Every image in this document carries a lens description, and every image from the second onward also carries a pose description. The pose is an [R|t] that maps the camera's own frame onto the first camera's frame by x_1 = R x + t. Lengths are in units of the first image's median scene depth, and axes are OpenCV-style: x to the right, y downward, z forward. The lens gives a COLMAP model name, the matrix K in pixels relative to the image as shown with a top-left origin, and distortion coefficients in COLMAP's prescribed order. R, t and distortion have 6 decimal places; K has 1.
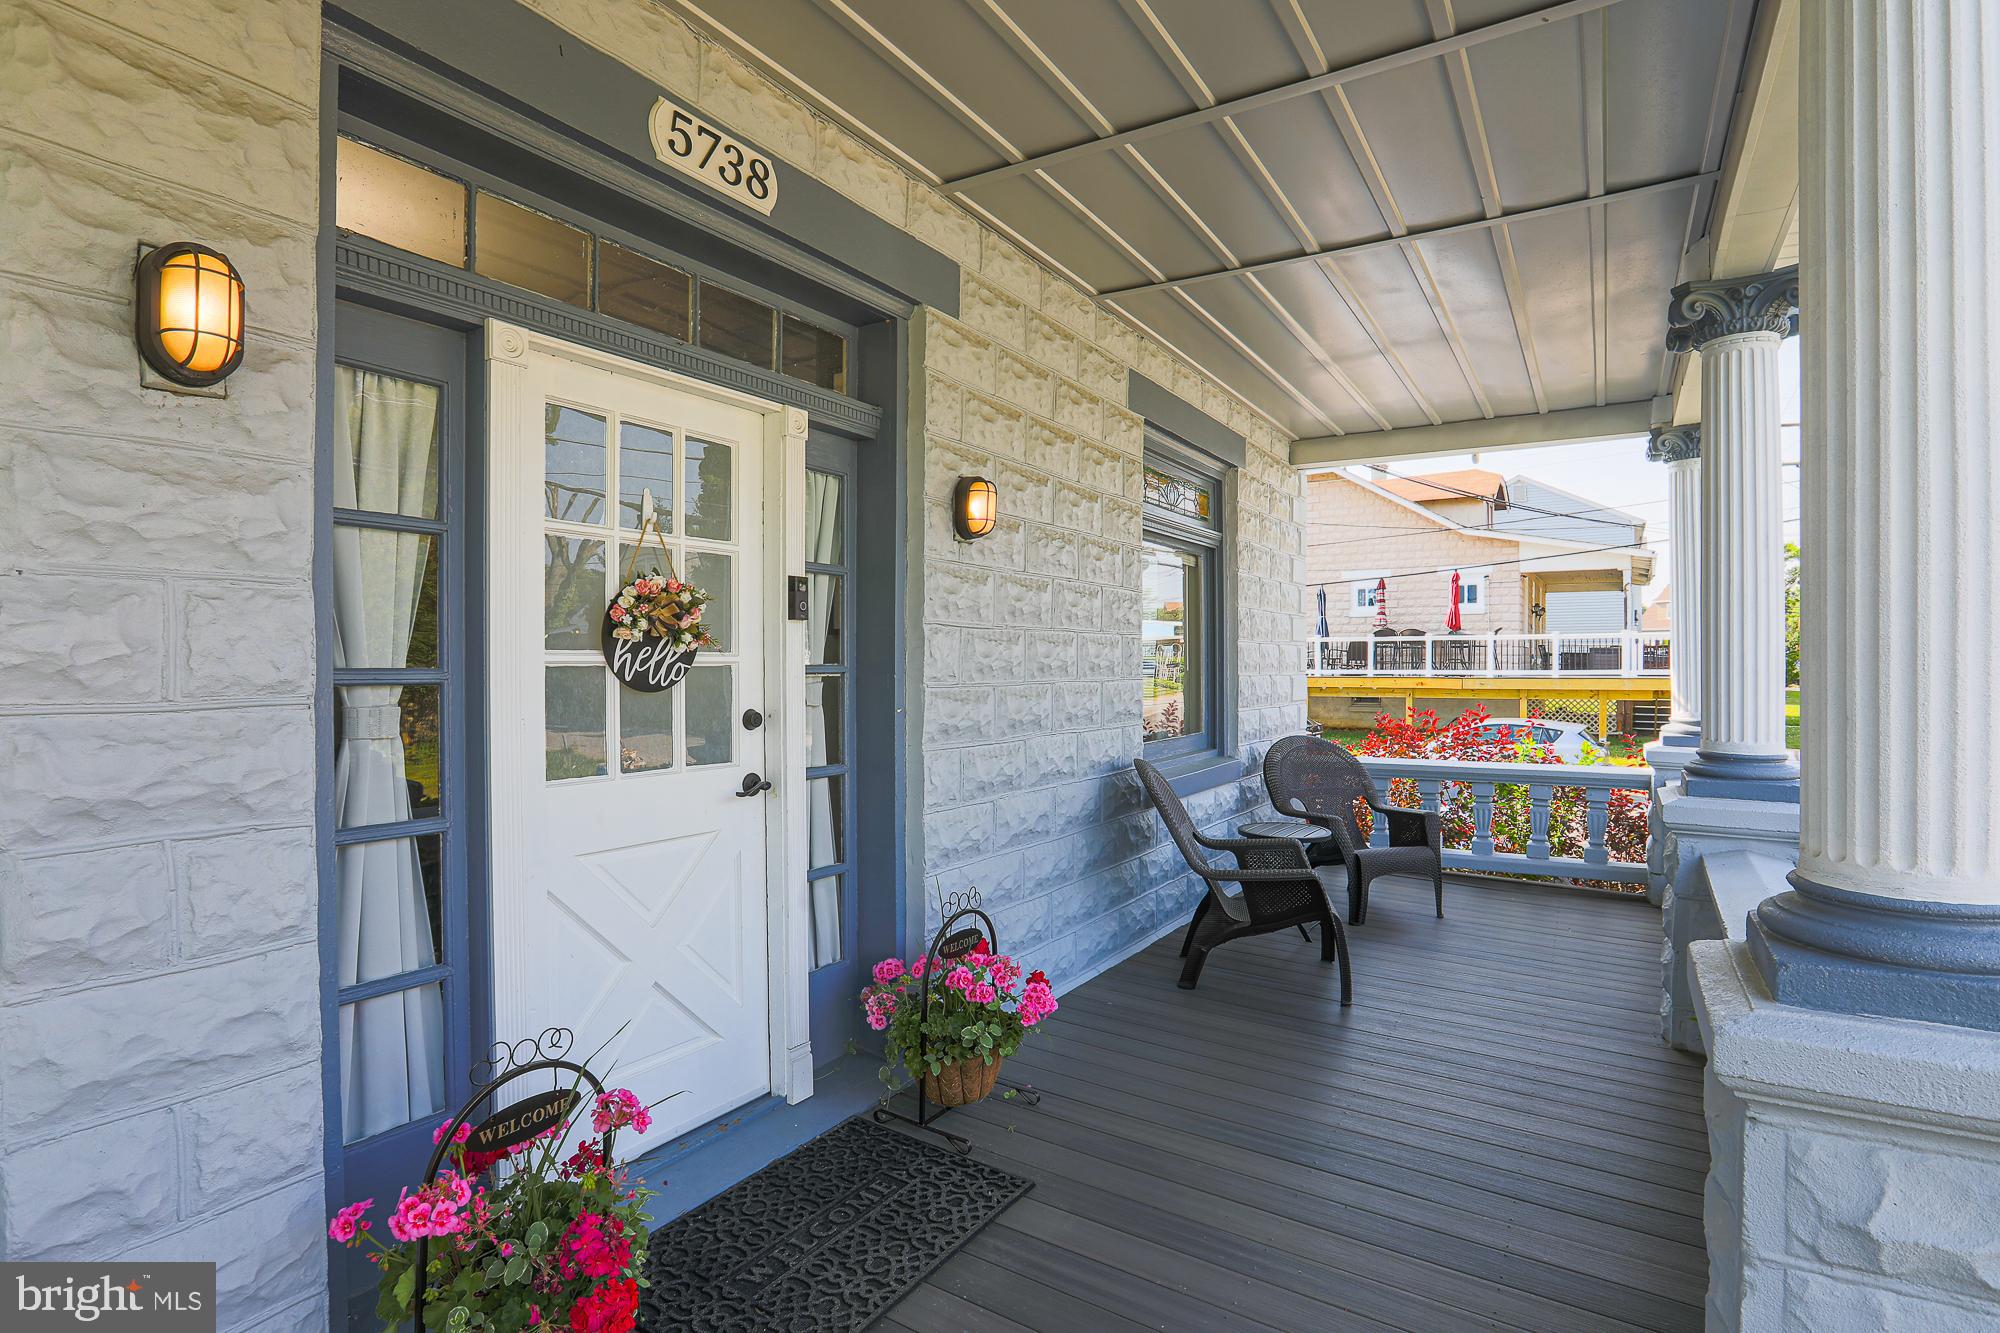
lens RADIAL K [[968.3, 0, 1000.0], [0, 968.3, 666.5], [0, 0, 1]] dist [-0.024950, -0.000099]
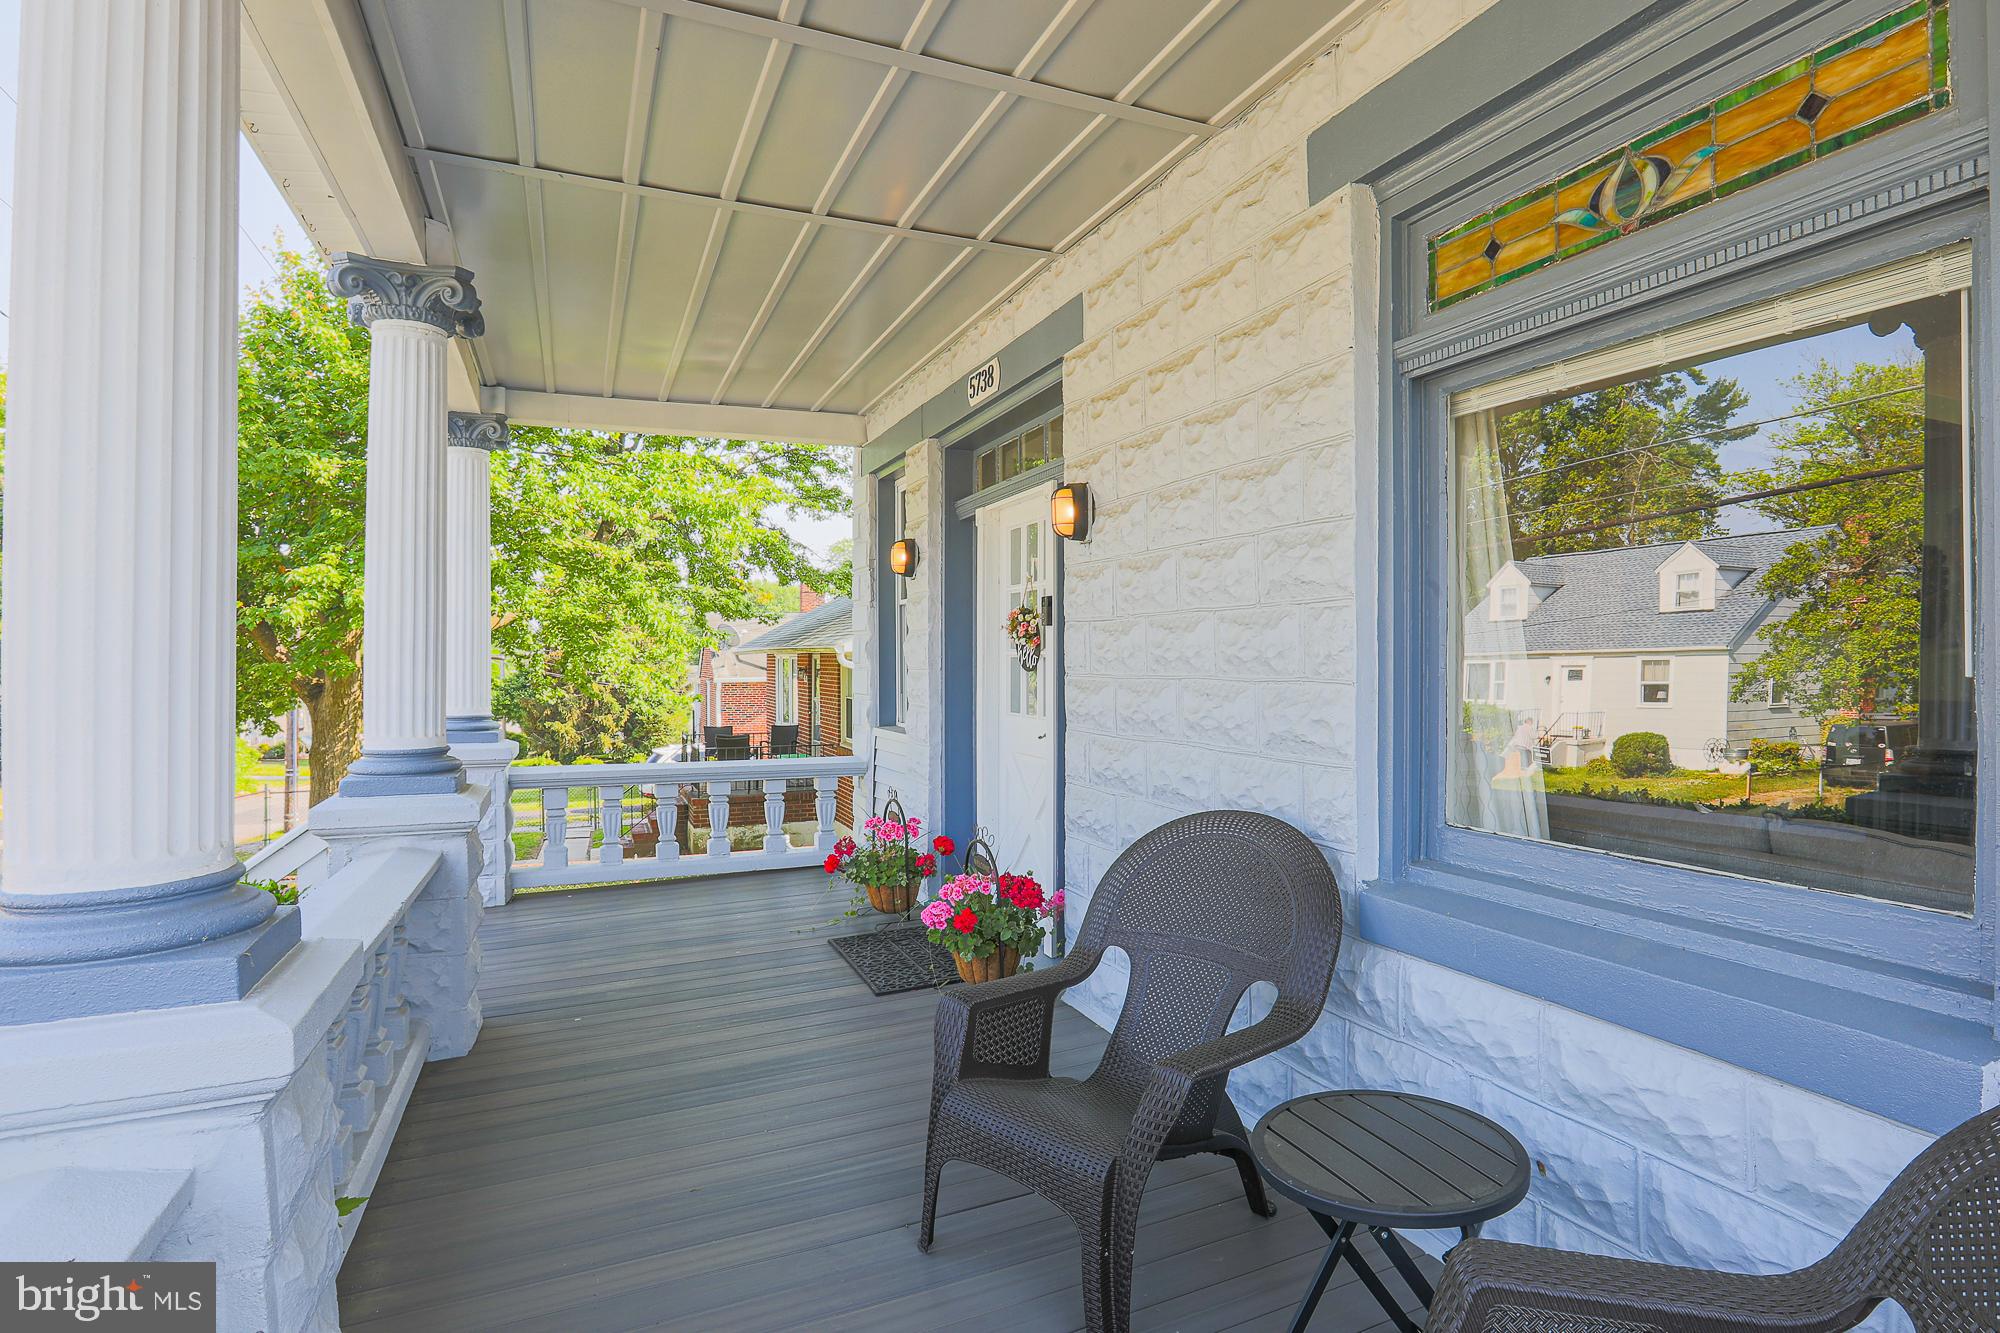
lens RADIAL K [[968.3, 0, 1000.0], [0, 968.3, 666.5], [0, 0, 1]] dist [-0.024950, -0.000099]
pose [[-0.551393, 0.005942, -0.834225, 1.072561], [-0.007377, 0.999901, 0.011998, -0.005803], [0.834213, 0.012770, -0.551294, 1.781251]]
